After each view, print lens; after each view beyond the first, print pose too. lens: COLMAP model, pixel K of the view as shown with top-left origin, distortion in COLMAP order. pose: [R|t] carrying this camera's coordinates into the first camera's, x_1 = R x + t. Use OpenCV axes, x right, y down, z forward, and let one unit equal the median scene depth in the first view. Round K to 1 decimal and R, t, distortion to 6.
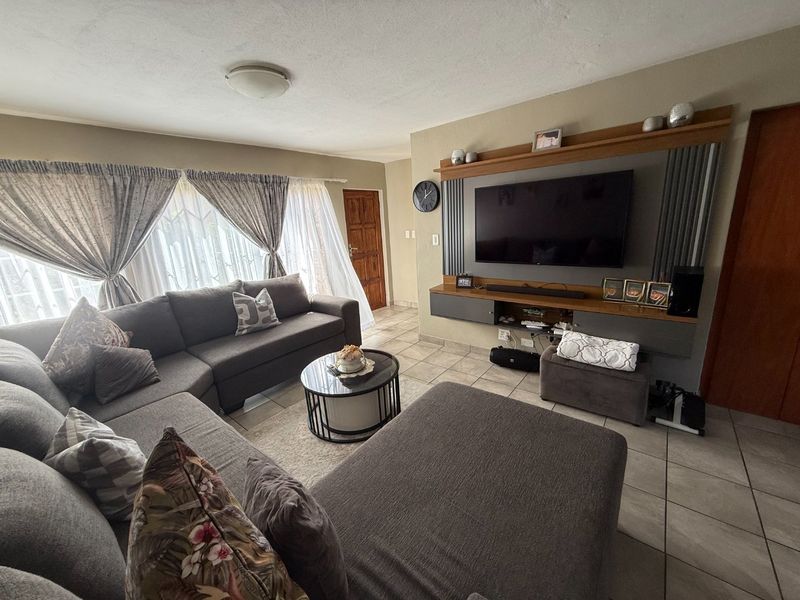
lens RADIAL K [[319.0, 0, 397.2], [0, 319.0, 299.8], [0, 0, 1]] dist [-0.000734, 0.000256]
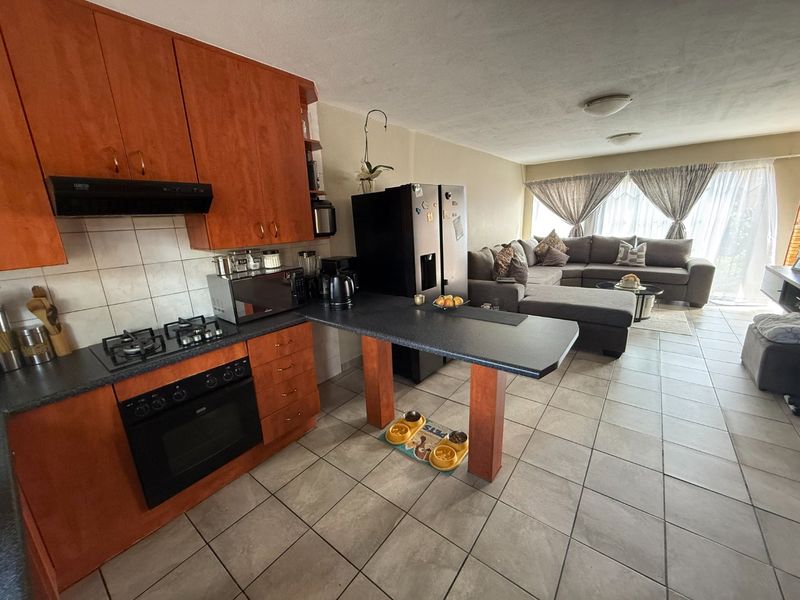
lens RADIAL K [[319.0, 0, 397.2], [0, 319.0, 299.8], [0, 0, 1]] dist [-0.000734, 0.000256]
pose [[0.029963, 0.311587, -0.949745, 1.223808], [-0.211741, 0.930586, 0.298622, 0.017191], [0.976866, 0.192153, 0.093859, -0.326145]]
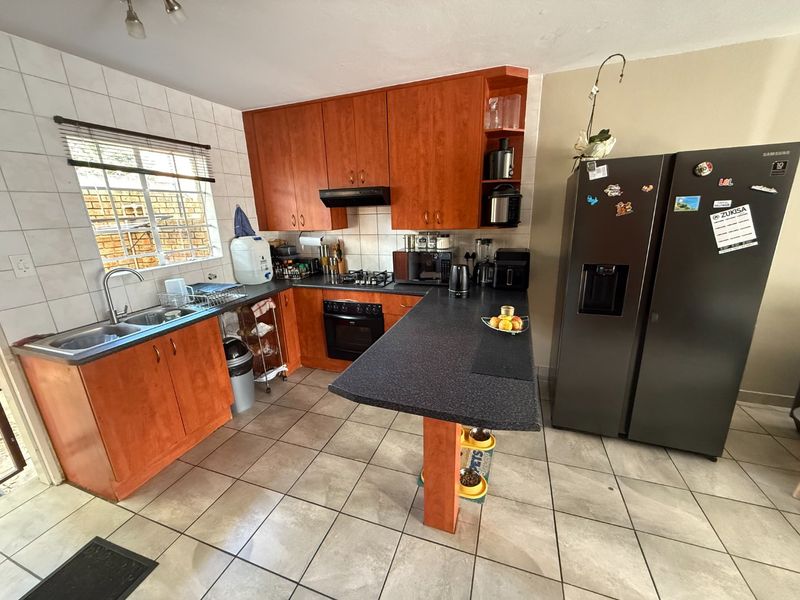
lens RADIAL K [[319.0, 0, 397.2], [0, 319.0, 299.8], [0, 0, 1]] dist [-0.000734, 0.000256]
pose [[-0.938301, 0.181661, -0.294262, 0.907218], [0.007541, 0.861459, 0.507771, -0.099096], [0.345737, 0.474223, -0.809678, 0.182334]]
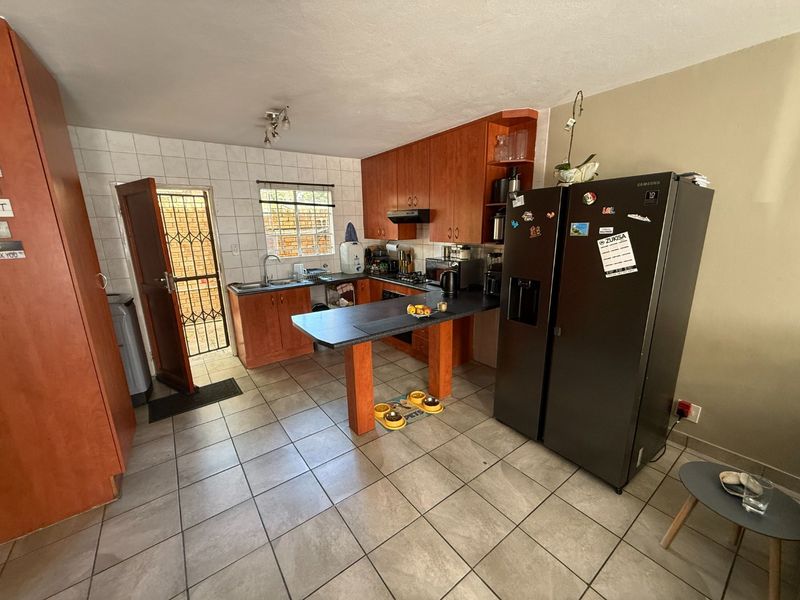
lens RADIAL K [[319.0, 0, 397.2], [0, 319.0, 299.8], [0, 0, 1]] dist [-0.000734, 0.000256]
pose [[-0.966195, 0.025682, 0.256529, 0.456304], [0.140722, 0.886261, 0.441292, -0.152568], [-0.216018, 0.462473, -0.859916, 0.470031]]
